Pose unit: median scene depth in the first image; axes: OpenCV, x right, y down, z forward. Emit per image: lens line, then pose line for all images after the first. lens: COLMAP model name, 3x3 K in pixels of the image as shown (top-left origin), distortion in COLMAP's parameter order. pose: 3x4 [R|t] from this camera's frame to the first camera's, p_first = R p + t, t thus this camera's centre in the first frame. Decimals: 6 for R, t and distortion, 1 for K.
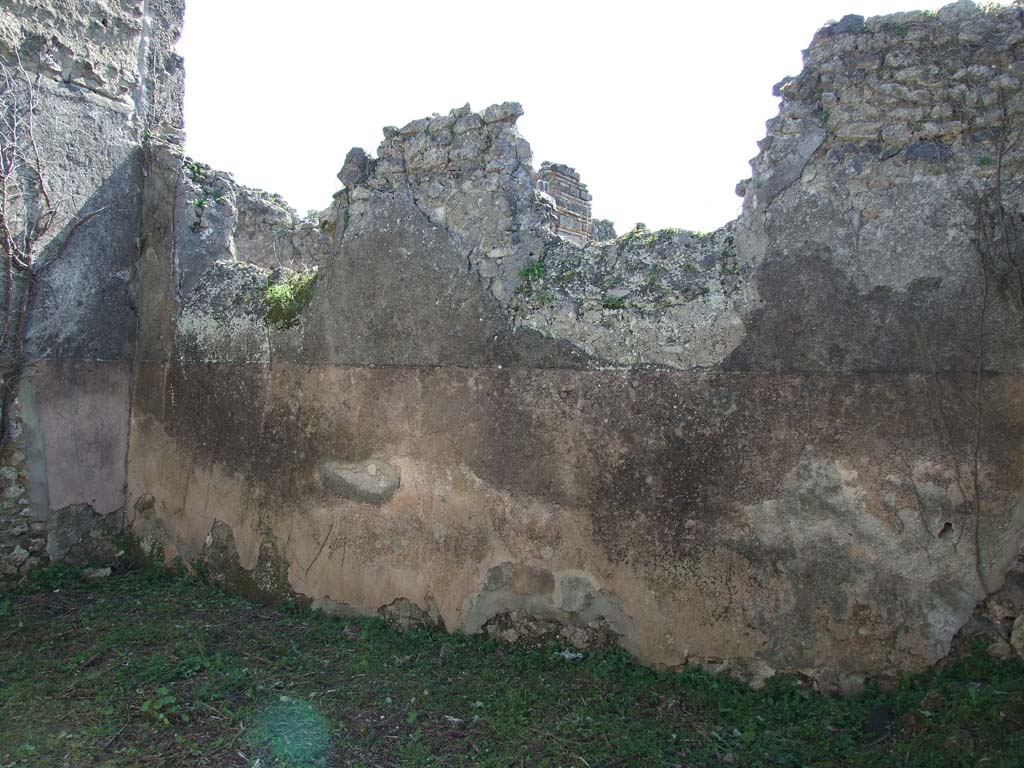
lens RADIAL K [[875.0, 0, 512.0], [0, 875.0, 383.8], [0, 0, 1]] dist [-0.059813, 0.048819]
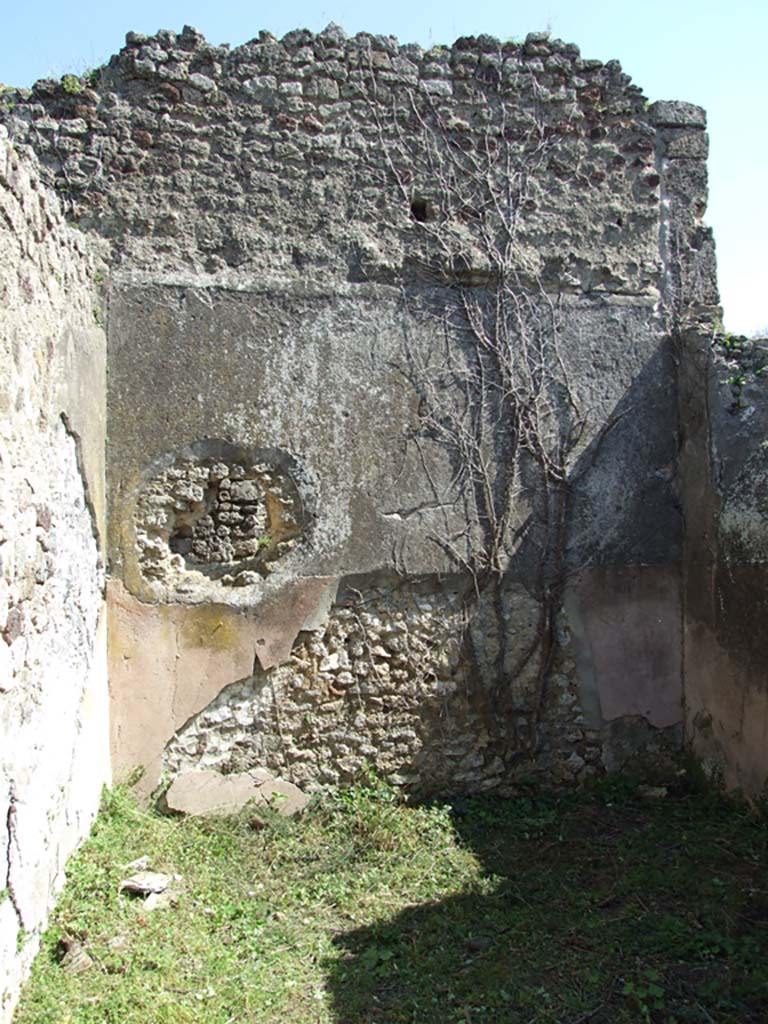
lens RADIAL K [[789.6, 0, 382.4], [0, 789.6, 508.3], [0, 0, 1]] dist [-0.050271, 0.030137]
pose [[0.573364, -0.089053, -0.814446, 0.071794], [0.040299, 0.995937, -0.080528, -0.031958], [0.818309, 0.013350, 0.574624, 0.266255]]
